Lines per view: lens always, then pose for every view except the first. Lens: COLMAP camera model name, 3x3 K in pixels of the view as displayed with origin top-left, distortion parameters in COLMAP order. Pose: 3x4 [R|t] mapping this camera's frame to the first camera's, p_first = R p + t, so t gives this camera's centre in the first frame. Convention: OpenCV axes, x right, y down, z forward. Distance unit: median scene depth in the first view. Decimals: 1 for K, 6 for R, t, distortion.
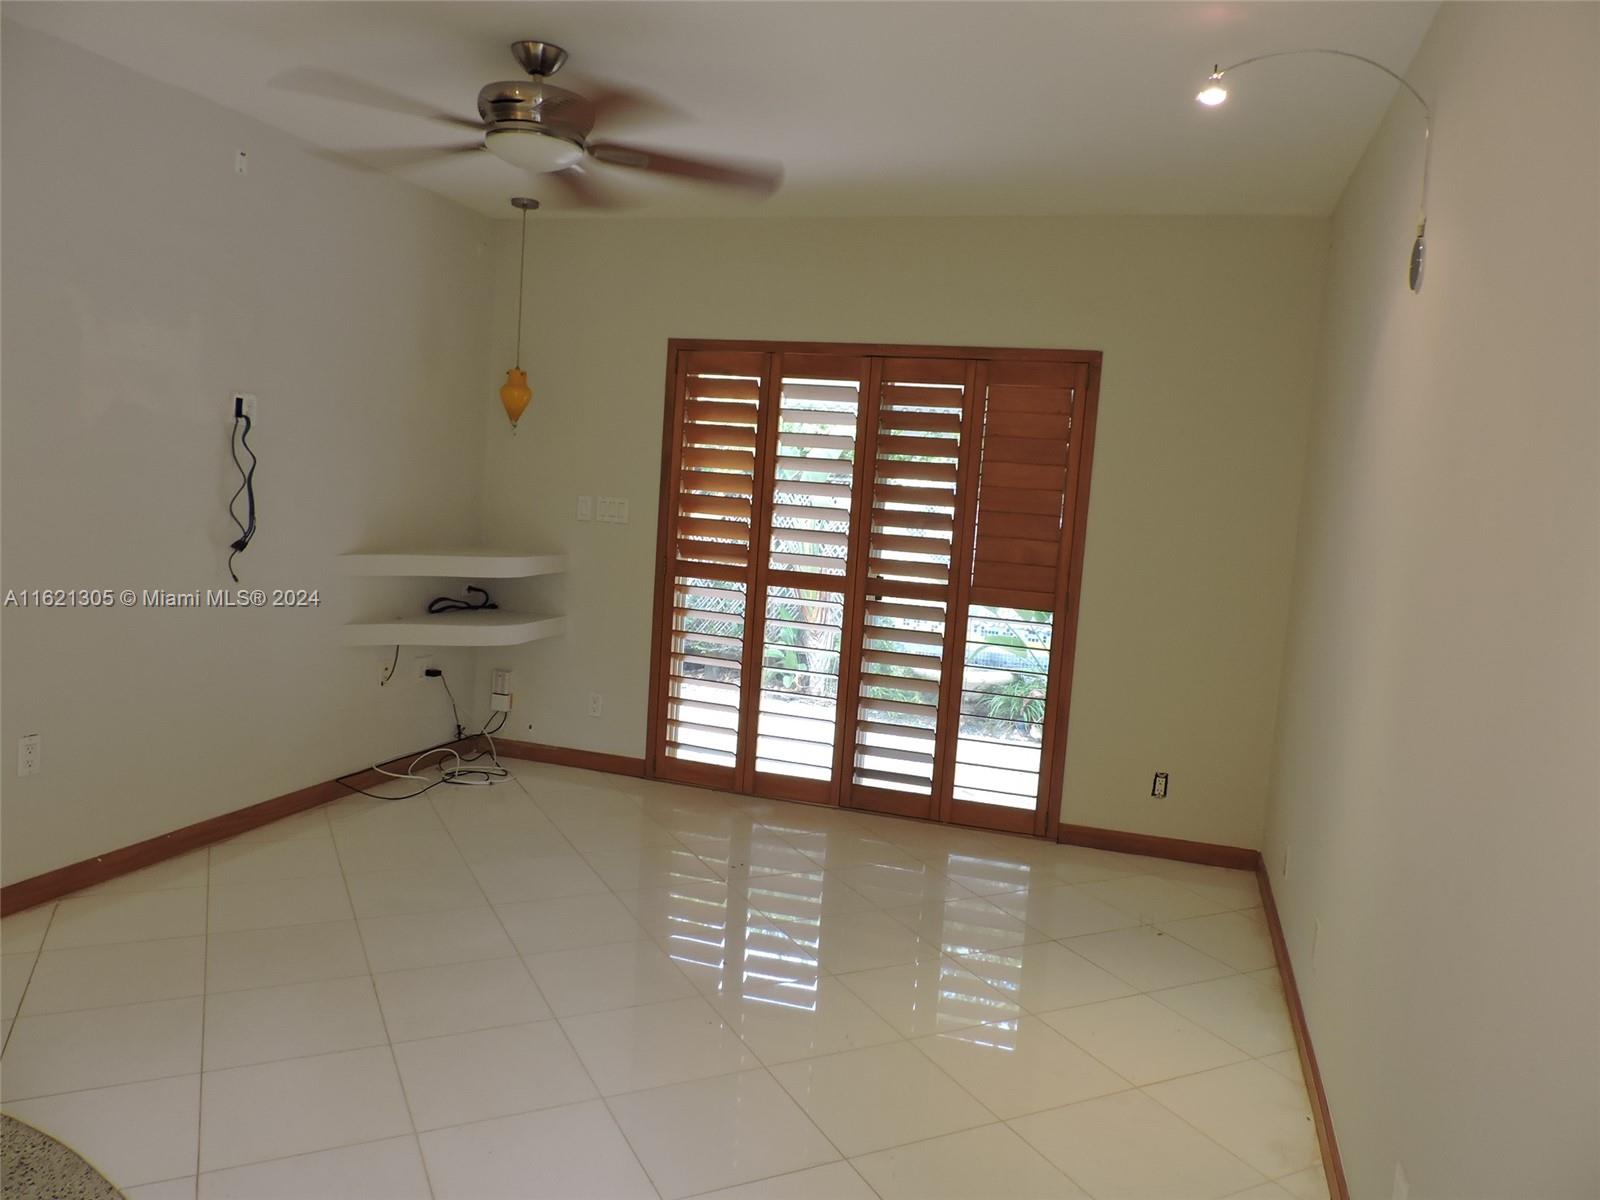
lens RADIAL K [[1158.9, 0, 801.4], [0, 1158.9, 606.6], [0, 0, 1]] dist [-0.006965, -0.001796]
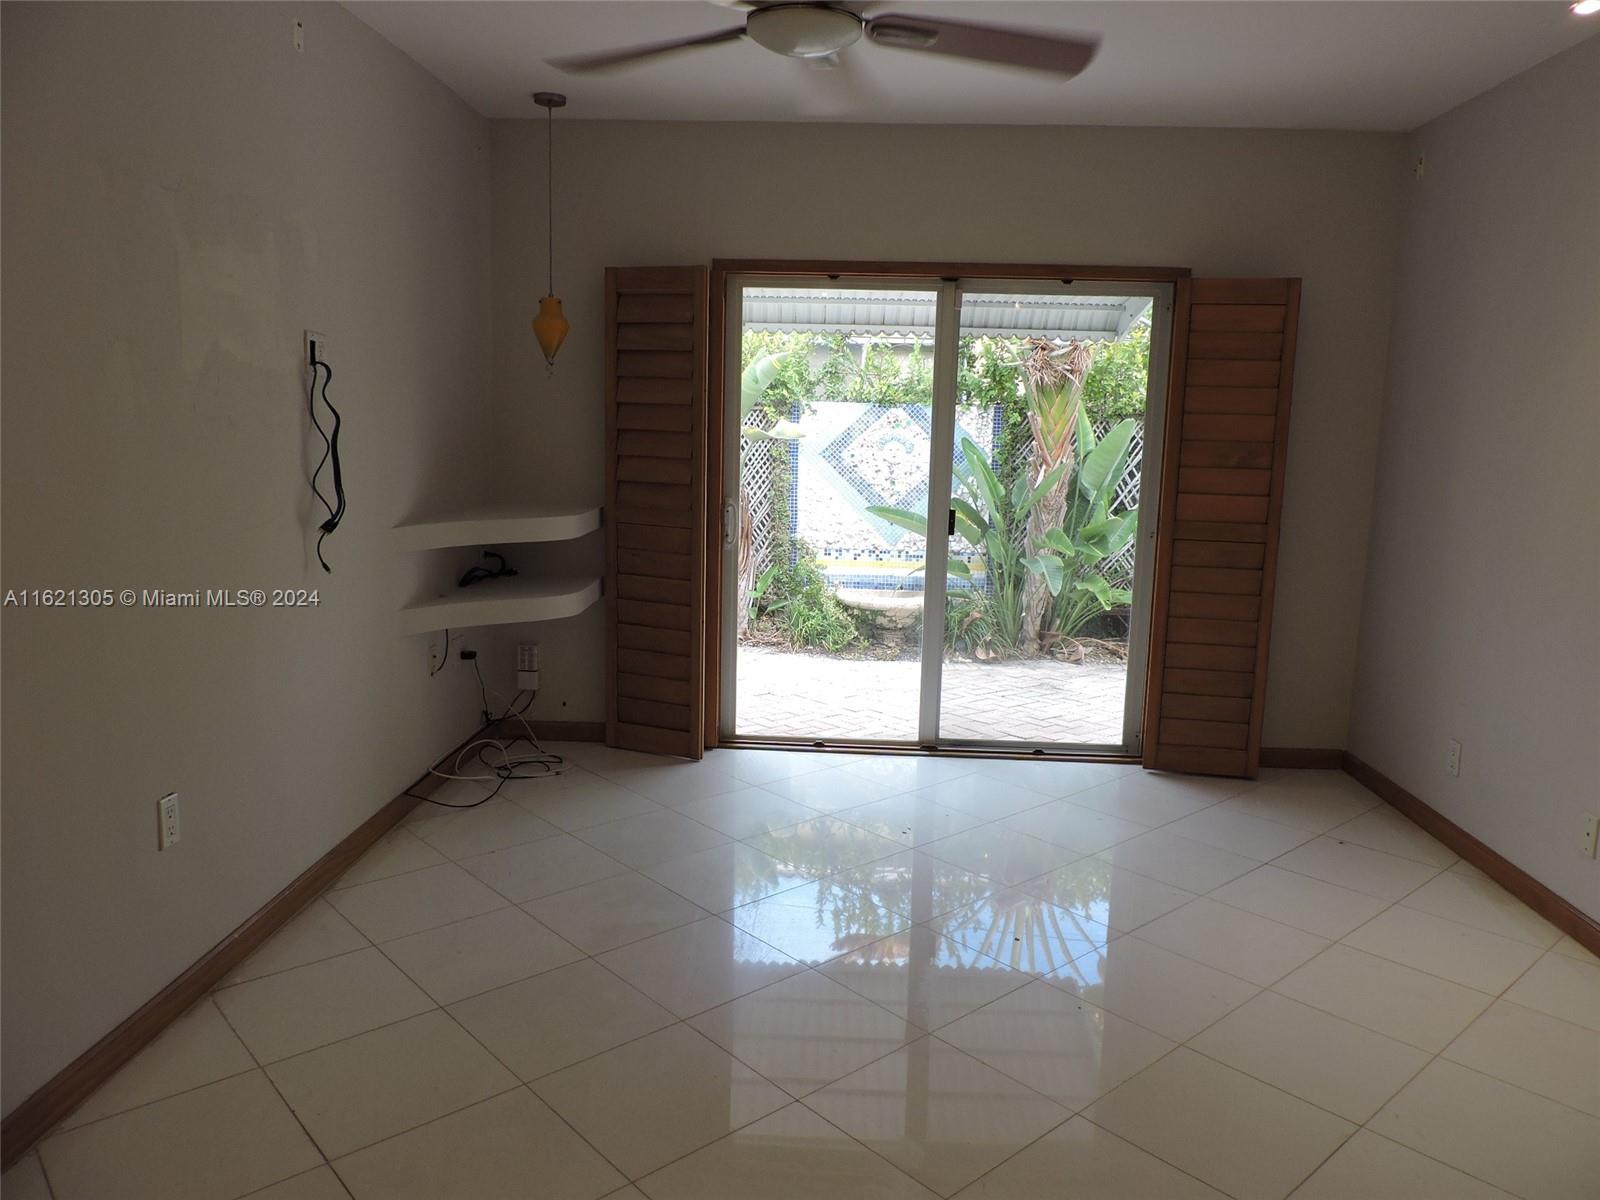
lens RADIAL K [[1143.0, 0, 796.8], [0, 1143.0, 610.7], [0, 0, 1]] dist [-0.025305, -0.001727]
pose [[0.969115, -0.082411, 0.232431, -0.288084], [0.065320, 0.994628, 0.080307, -0.029395], [-0.237801, -0.062644, 0.969292, 0.122303]]
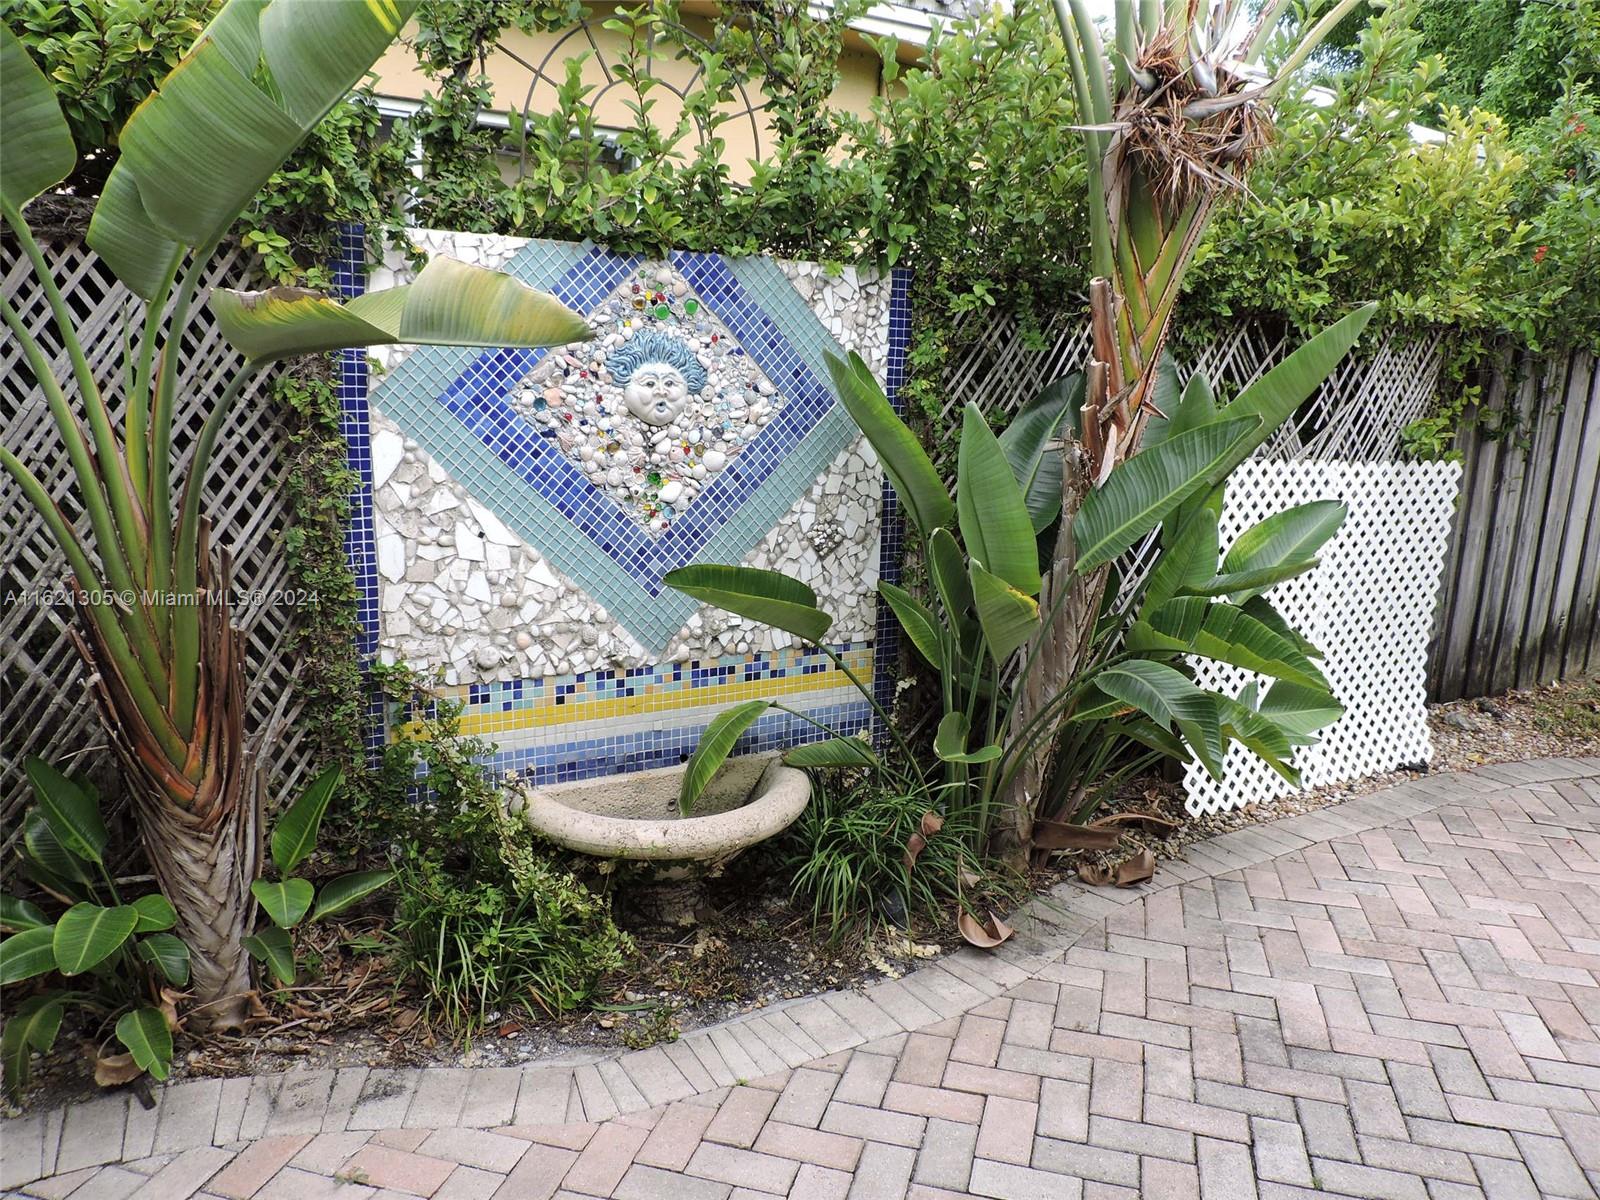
lens RADIAL K [[1143.0, 0, 796.8], [0, 1143.0, 610.7], [0, 0, 1]] dist [-0.025305, -0.001727]
pose [[0.677563, -0.197785, 0.708371, -0.128070], [0.086823, 0.977937, 0.190004, -0.111179], [-0.730322, -0.067237, 0.679786, 1.268156]]
